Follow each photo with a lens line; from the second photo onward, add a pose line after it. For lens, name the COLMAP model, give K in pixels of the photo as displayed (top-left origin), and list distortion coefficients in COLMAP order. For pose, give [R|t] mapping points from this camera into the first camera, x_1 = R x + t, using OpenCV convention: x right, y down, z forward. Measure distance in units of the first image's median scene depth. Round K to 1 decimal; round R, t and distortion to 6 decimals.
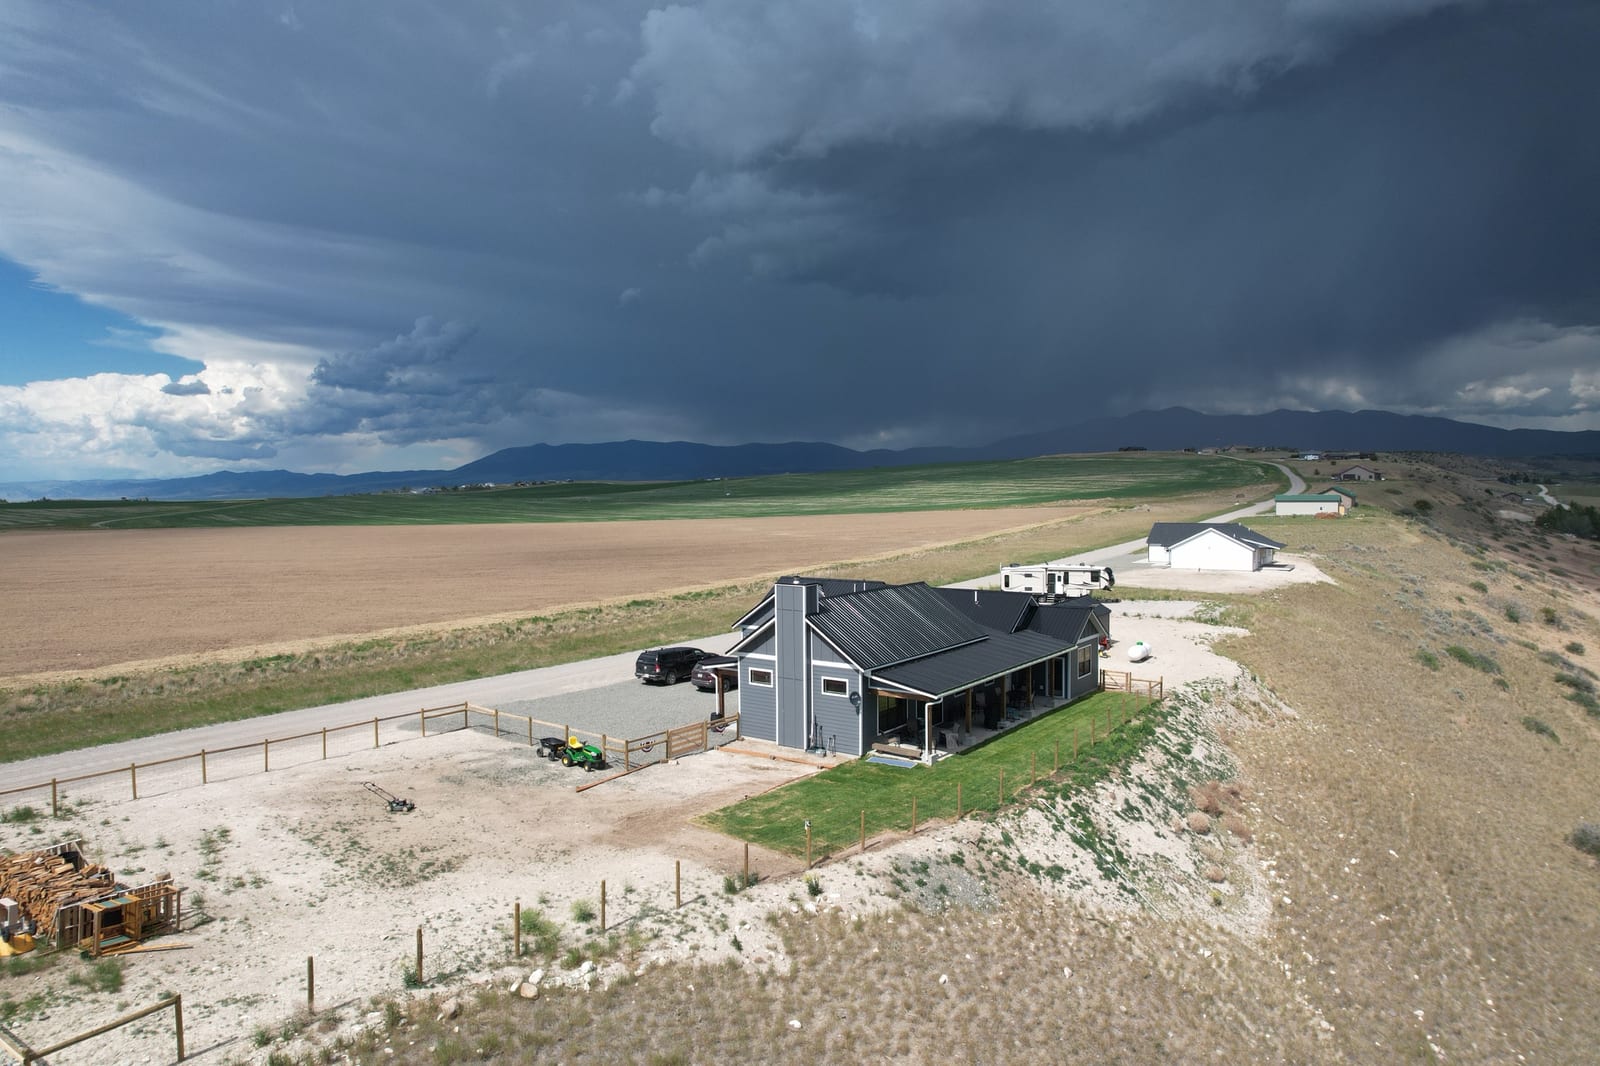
lens RADIAL K [[994.8, 0, 797.4], [0, 994.8, 602.2], [0, 0, 1]] dist [-0.050071, 0.039375]
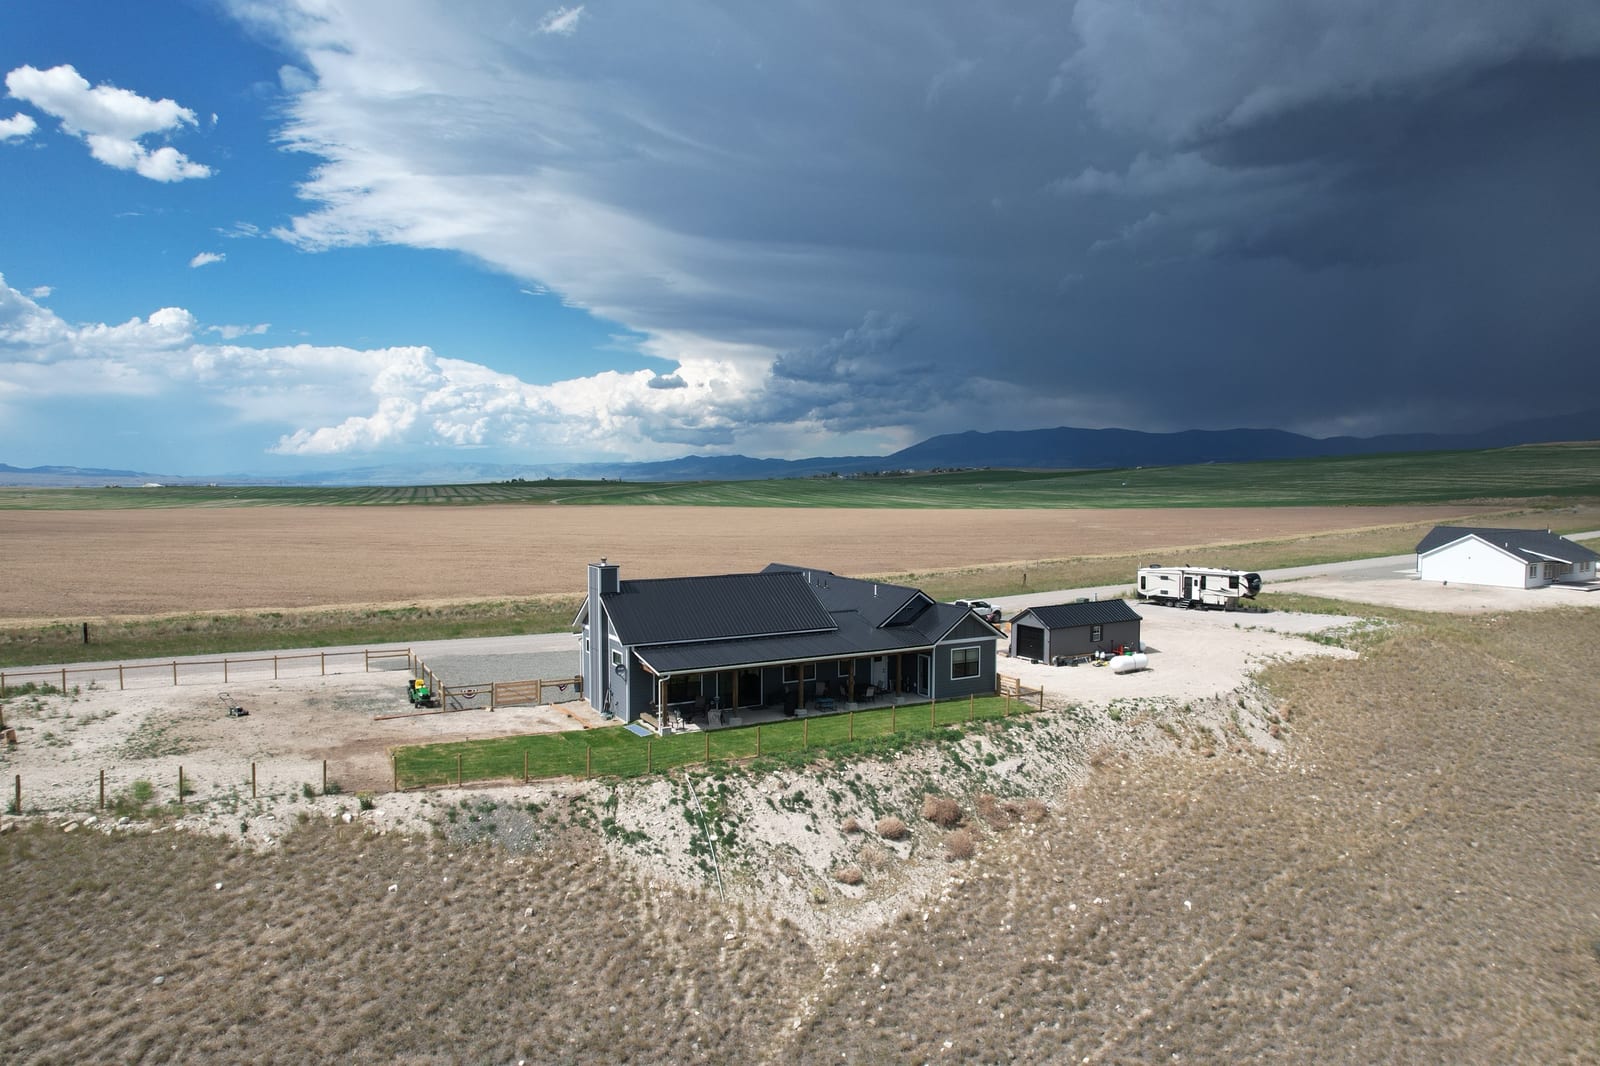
lens RADIAL K [[1001.4, 0, 800.0], [0, 1001.4, 533.0], [0, 0, 1]] dist [-0.084848, 0.084937]
pose [[0.918178, 0.033780, -0.394724, 0.760905], [-0.056281, 0.997375, -0.045564, -0.020210], [0.392149, 0.064052, 0.917669, 0.039936]]
